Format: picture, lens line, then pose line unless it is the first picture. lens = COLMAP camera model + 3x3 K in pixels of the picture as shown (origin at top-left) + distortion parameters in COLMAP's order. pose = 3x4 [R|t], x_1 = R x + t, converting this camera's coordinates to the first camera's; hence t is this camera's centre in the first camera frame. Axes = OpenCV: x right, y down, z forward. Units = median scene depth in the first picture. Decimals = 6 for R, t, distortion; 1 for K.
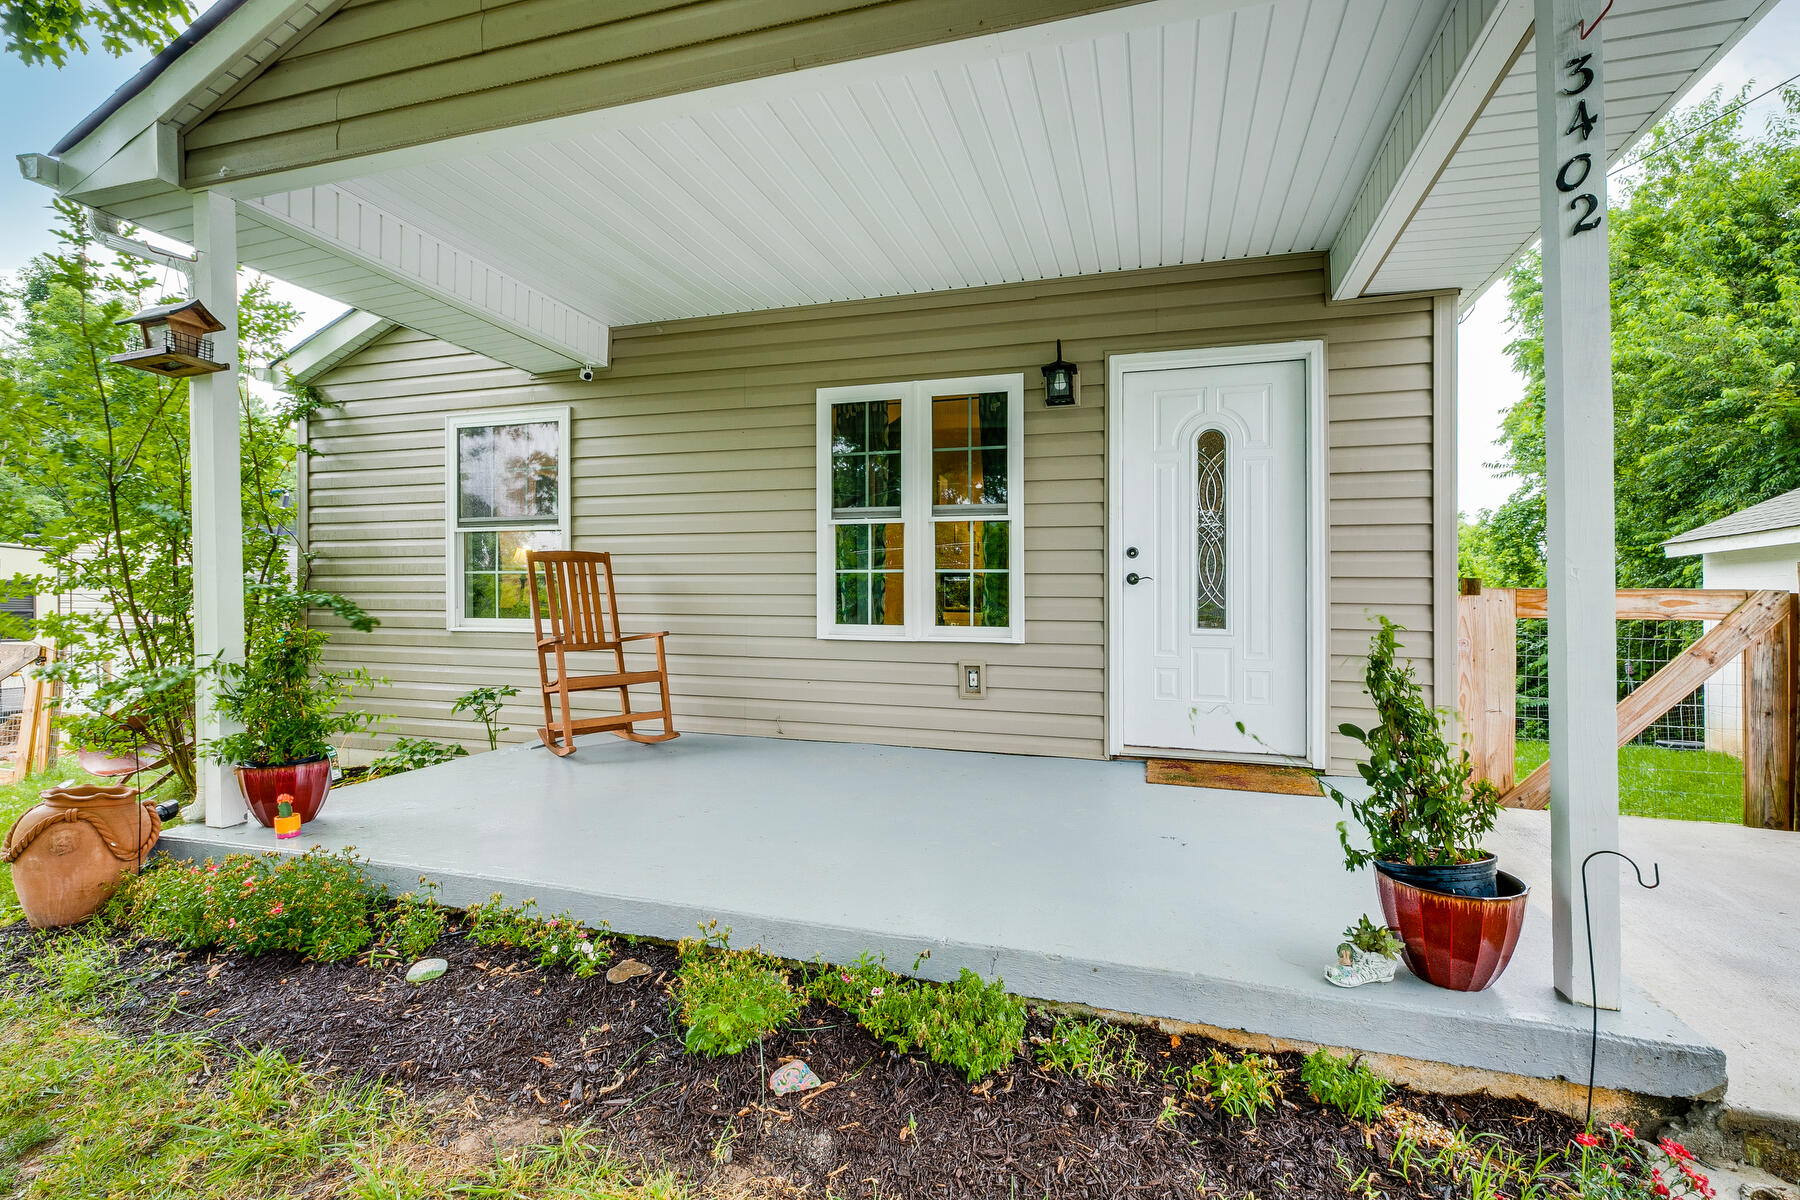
lens RADIAL K [[805.9, 0, 901.4], [0, 805.9, 605.5], [0, 0, 1]] dist [0.006976, -0.001634]
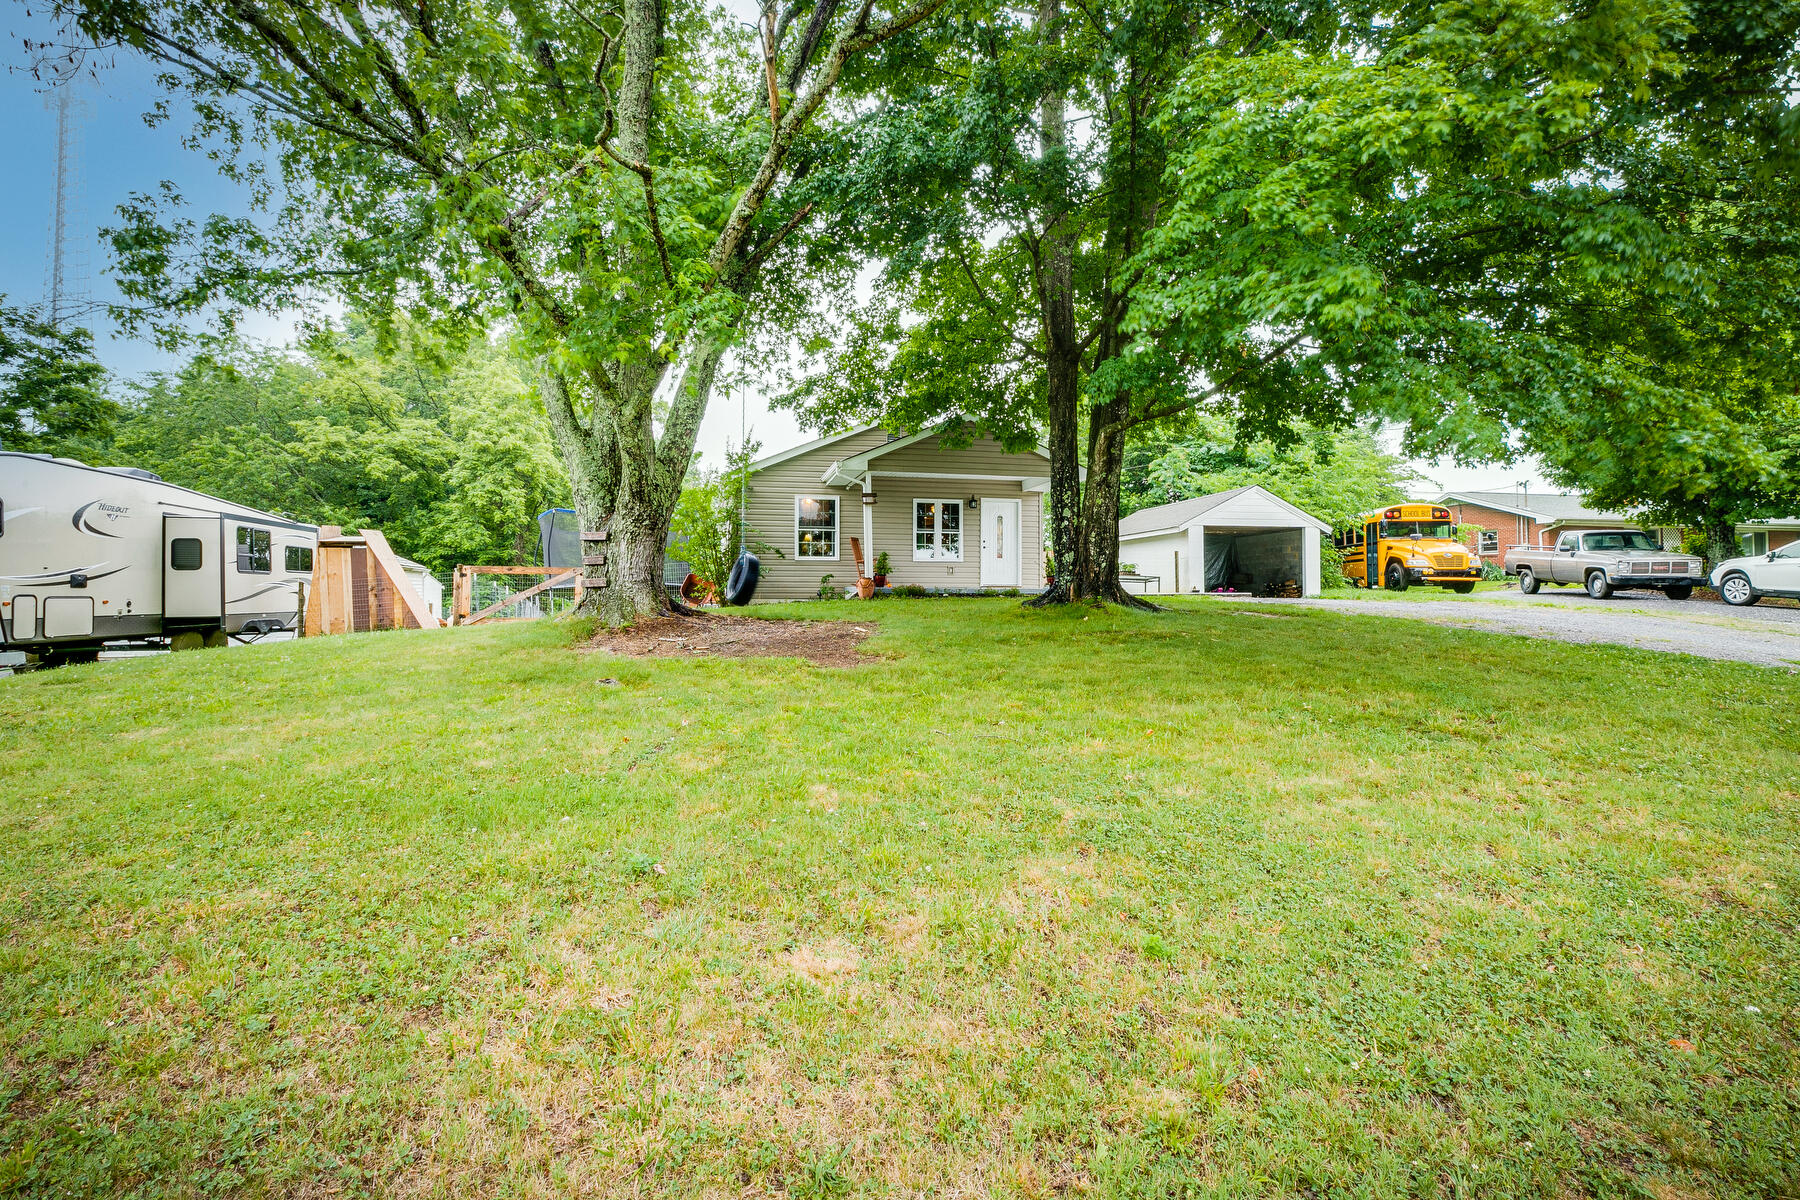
lens RADIAL K [[805.9, 0, 887.1], [0, 805.9, 586.3], [0, 0, 1]] dist [0.006976, -0.001634]
pose [[0.869256, -0.002628, 0.494354, -2.233655], [0.006452, 0.999961, -0.006028, 0.191817], [-0.494319, 0.008430, 0.869240, -2.439865]]
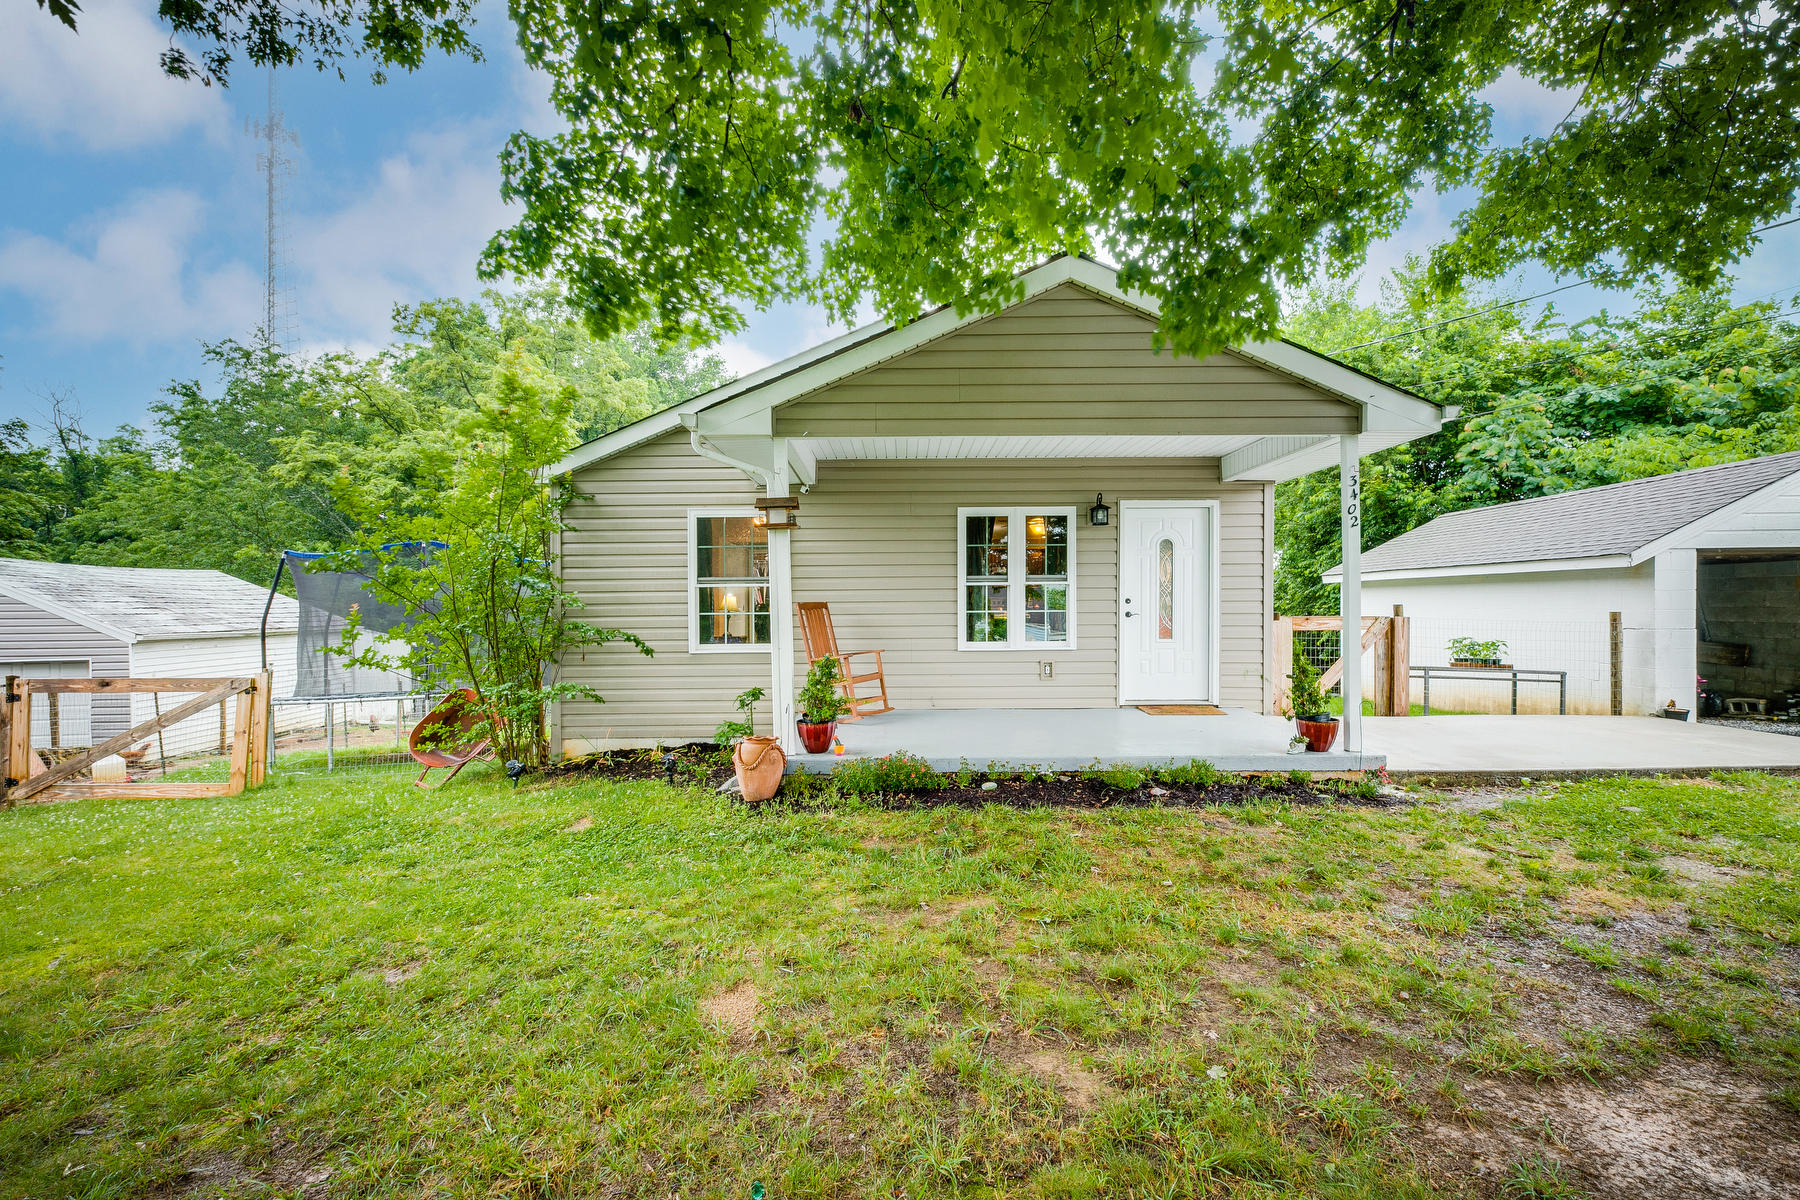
lens RADIAL K [[805.9, 0, 906.5], [0, 805.9, 628.3], [0, 0, 1]] dist [0.006976, -0.001634]
pose [[0.952127, -0.026396, 0.304563, -0.763096], [0.017811, 0.999363, 0.030933, -0.065068], [-0.305185, -0.024027, 0.951990, -0.642567]]
